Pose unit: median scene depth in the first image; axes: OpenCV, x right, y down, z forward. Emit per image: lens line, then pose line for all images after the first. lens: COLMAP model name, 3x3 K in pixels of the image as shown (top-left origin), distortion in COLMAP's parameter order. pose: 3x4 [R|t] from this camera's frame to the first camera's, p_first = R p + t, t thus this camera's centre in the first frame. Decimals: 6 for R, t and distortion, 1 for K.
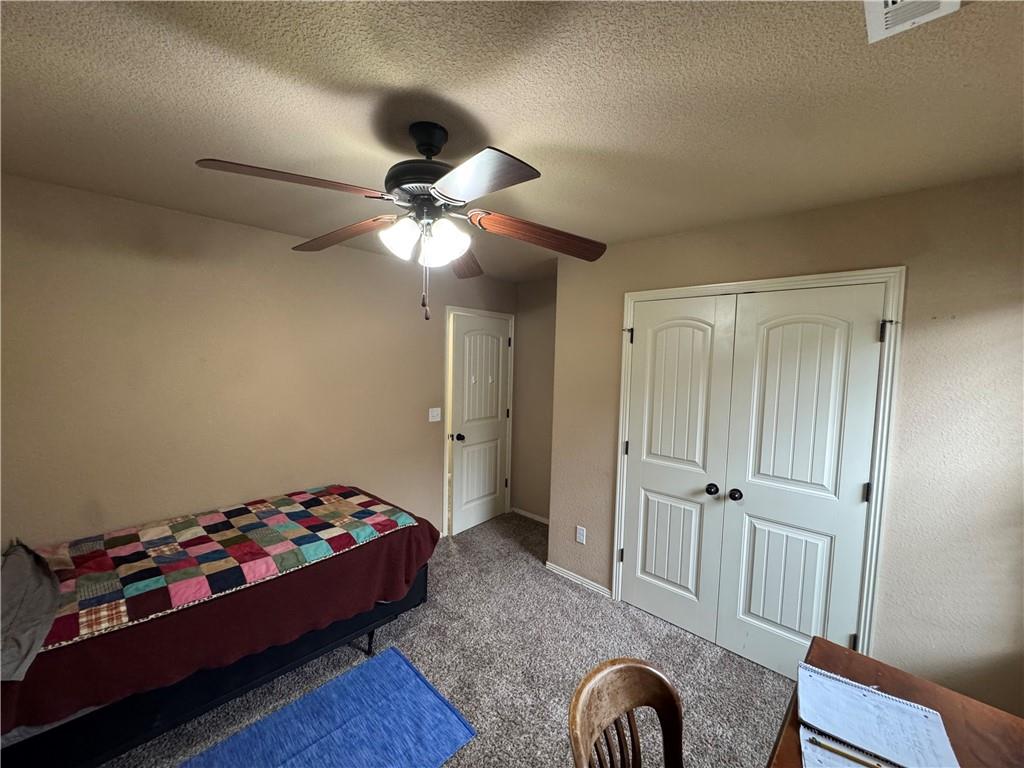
lens RADIAL K [[411.7, 0, 518.8], [0, 411.7, 386.5], [0, 0, 1]] dist [-0.002038, 0.000313]
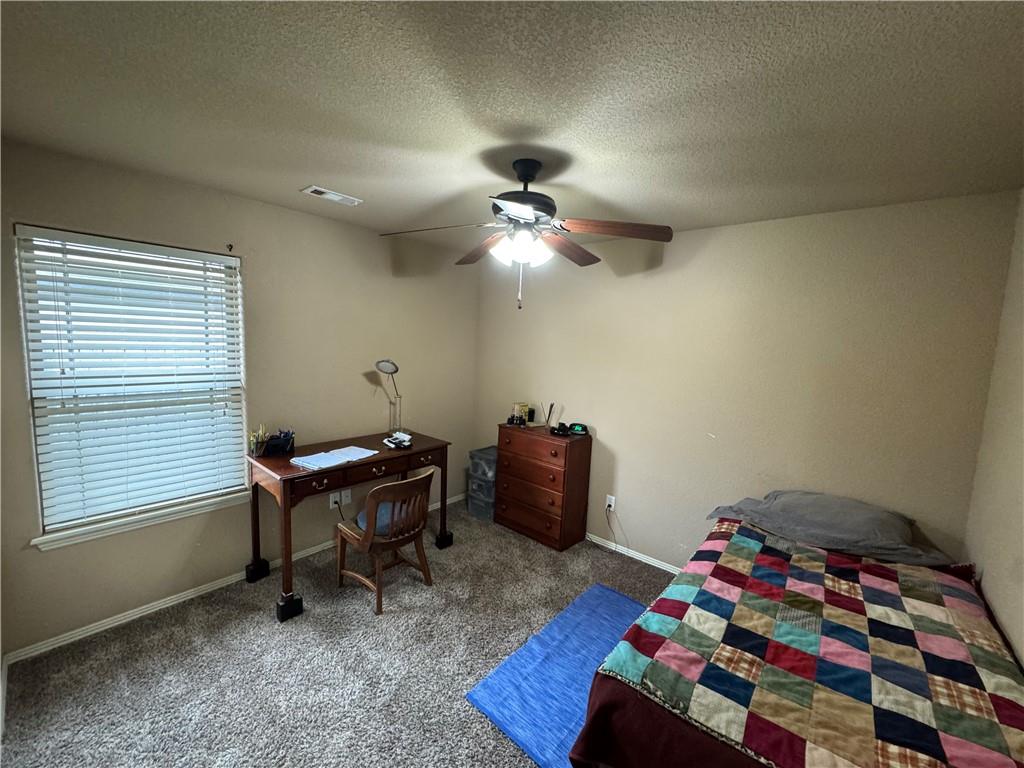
lens RADIAL K [[411.7, 0, 511.8], [0, 411.7, 386.1], [0, 0, 1]] dist [-0.002038, 0.000313]
pose [[-0.997522, -0.056776, -0.041548, -0.121196], [-0.063029, 0.983566, 0.169193, -0.109508], [0.031259, 0.171392, -0.984707, 1.760215]]
